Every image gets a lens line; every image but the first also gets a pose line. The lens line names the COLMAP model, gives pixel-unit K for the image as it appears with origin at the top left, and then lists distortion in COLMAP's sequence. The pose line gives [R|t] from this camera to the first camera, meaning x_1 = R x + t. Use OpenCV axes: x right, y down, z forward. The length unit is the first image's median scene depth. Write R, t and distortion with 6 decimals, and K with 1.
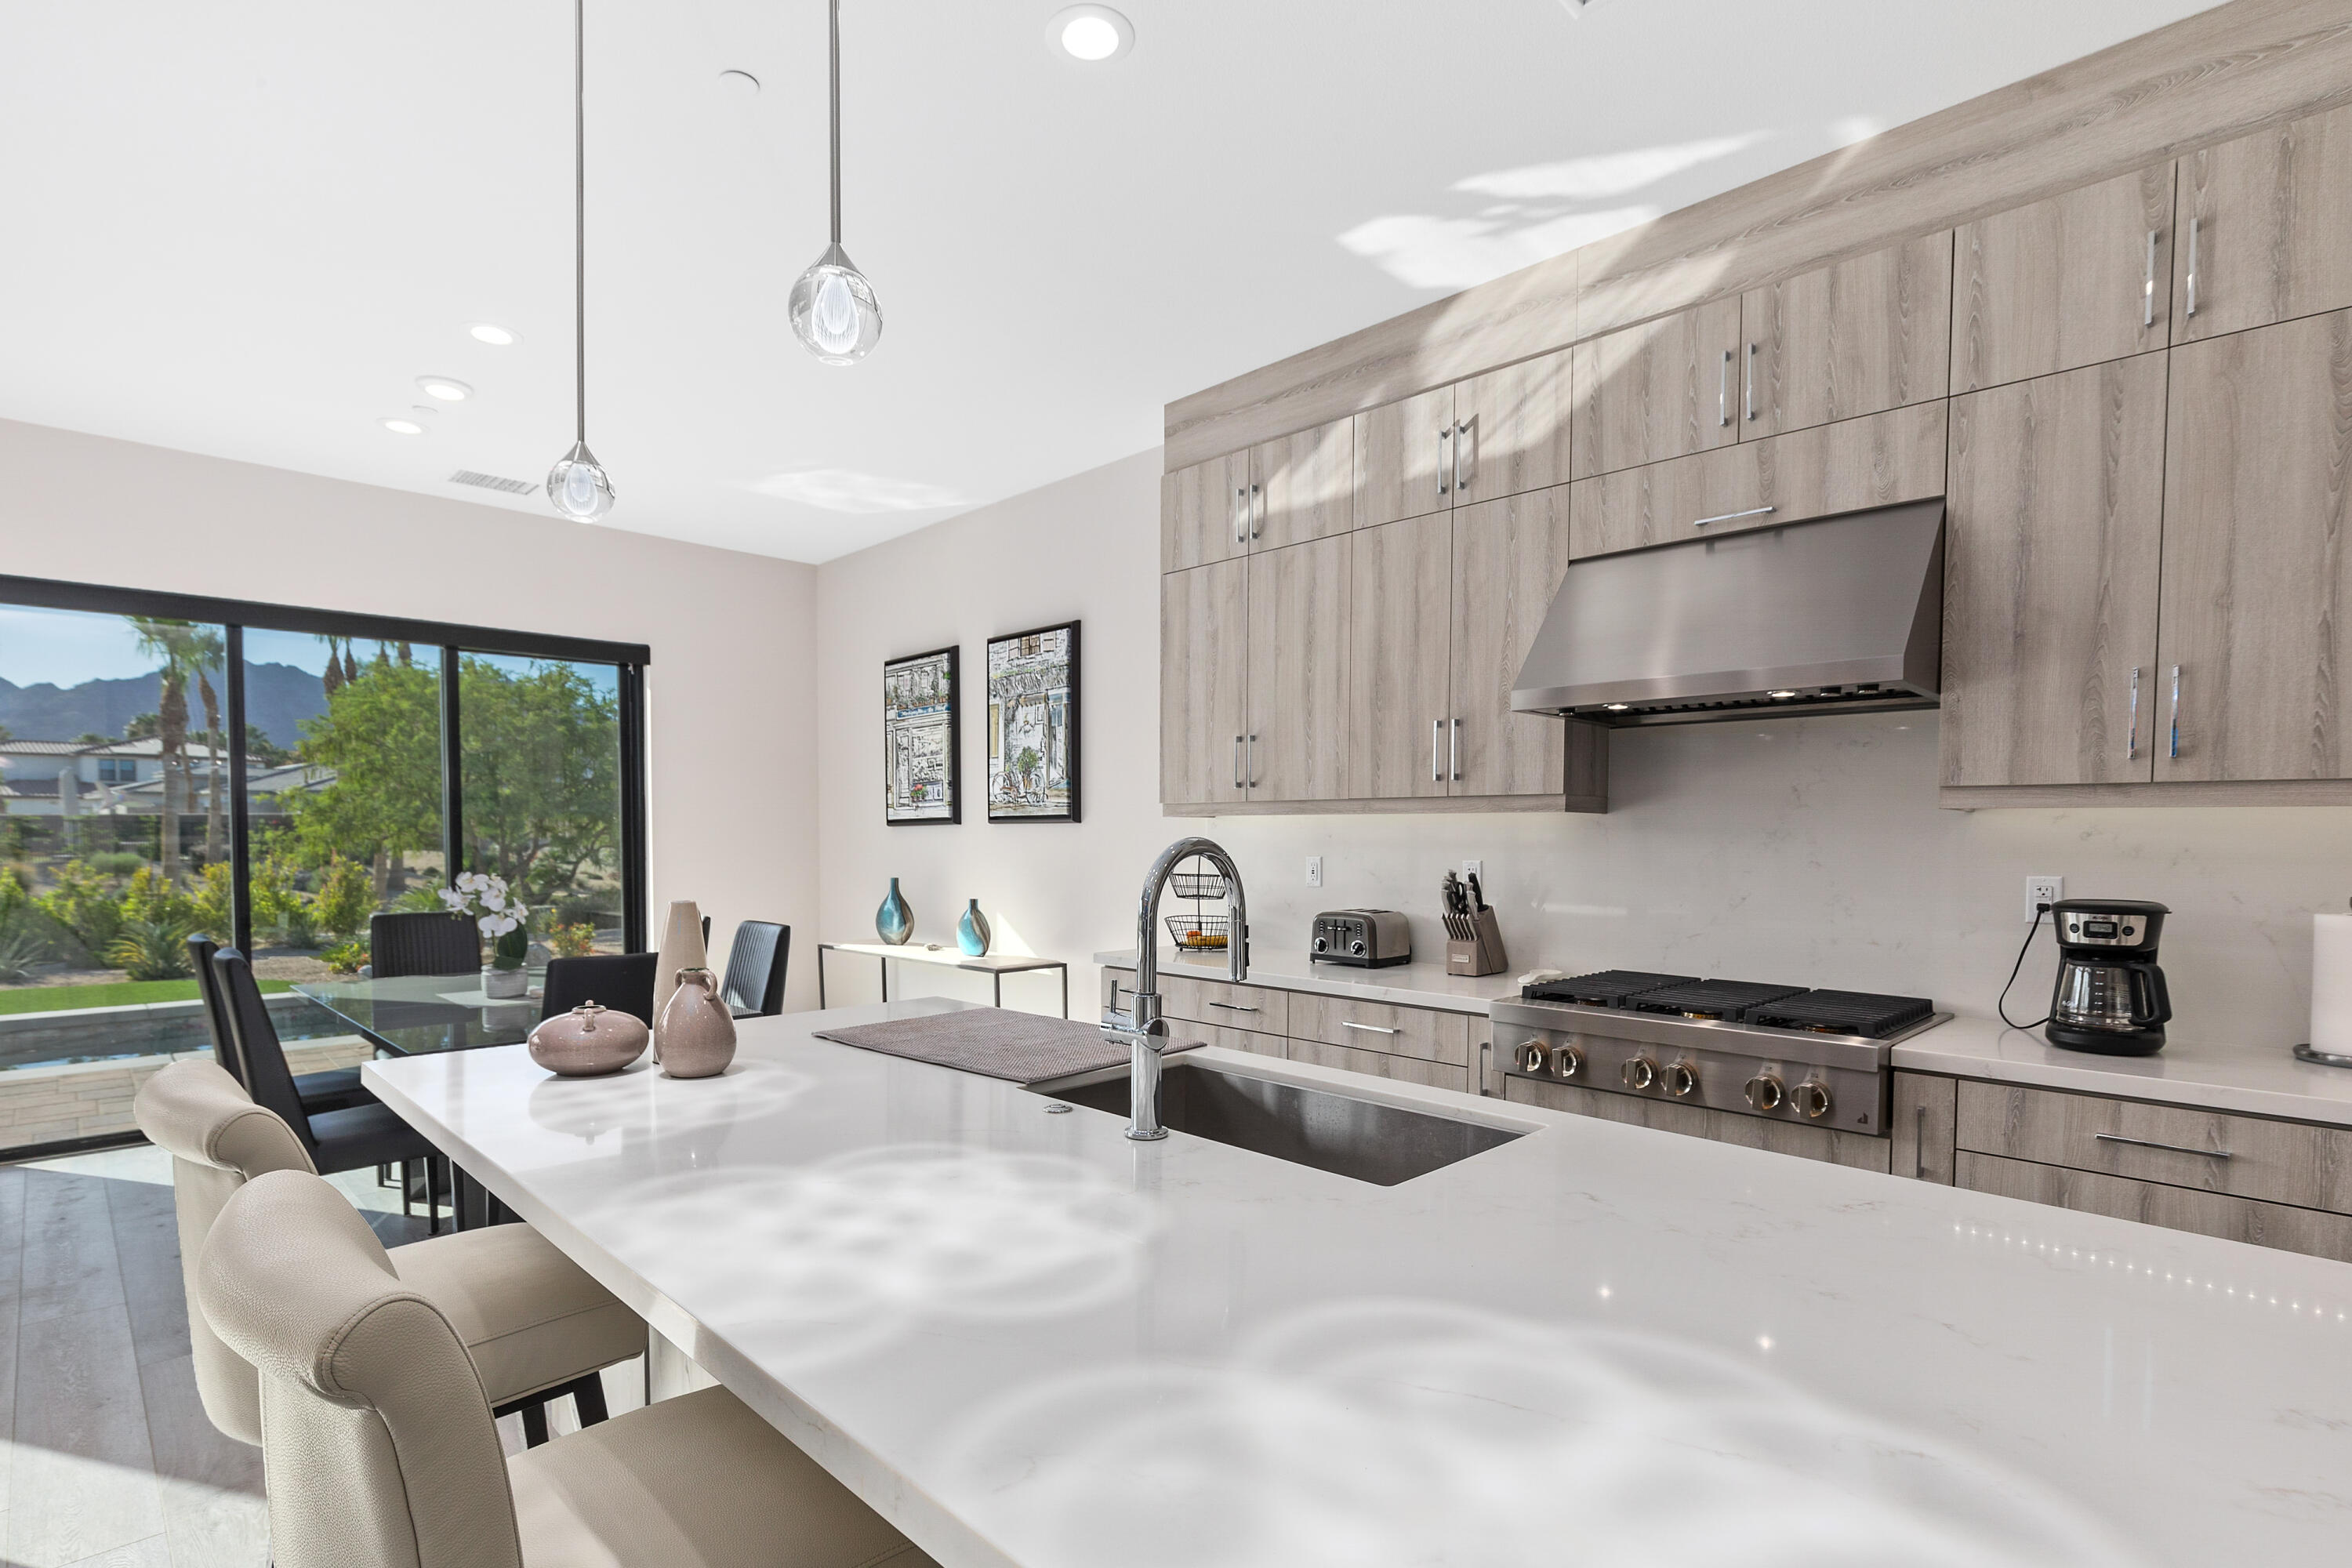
lens RADIAL K [[1144.0, 0, 1151.9], [0, 1144.0, 875.8], [0, 0, 1]] dist [-0.003583, 0.000463]
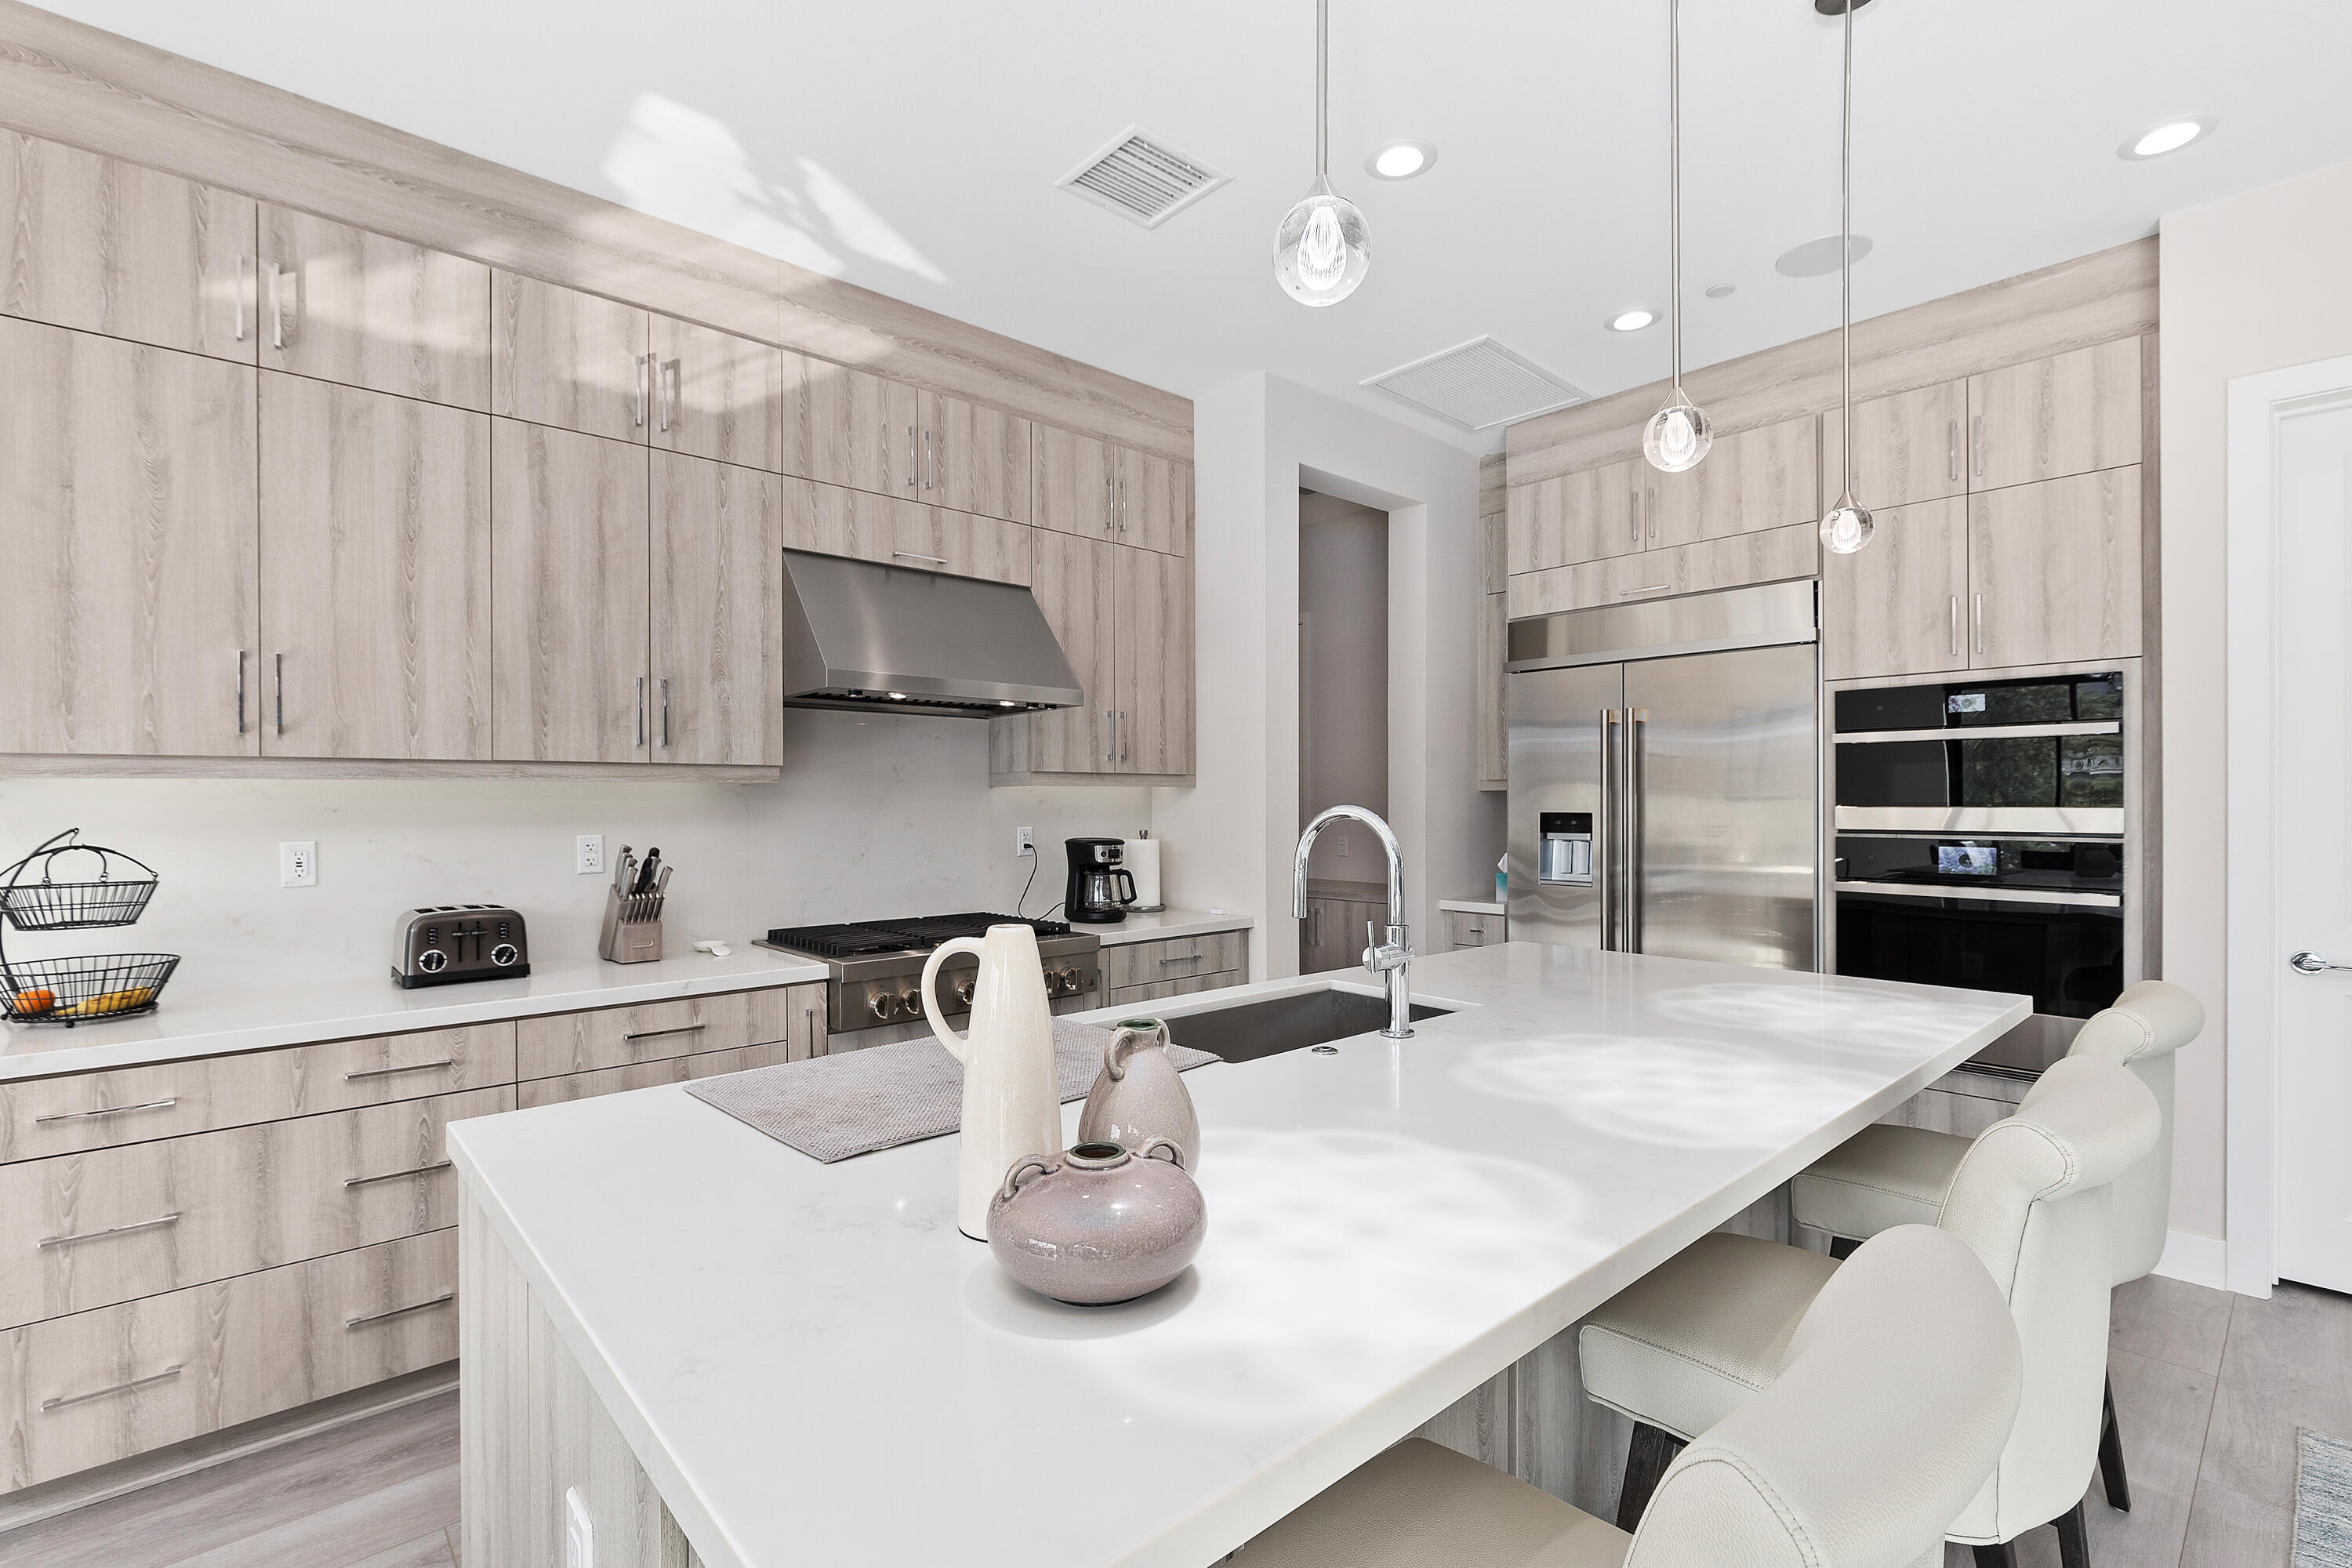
lens RADIAL K [[1062.7, 0, 1169.7], [0, 1062.7, 815.7], [0, 0, 1]] dist [-0.000147, -0.000173]
pose [[0.033876, -0.013479, 0.999335, -0.603995], [0.045711, 0.998884, 0.011923, -0.020891], [-0.998380, 0.045276, 0.034454, 0.606167]]
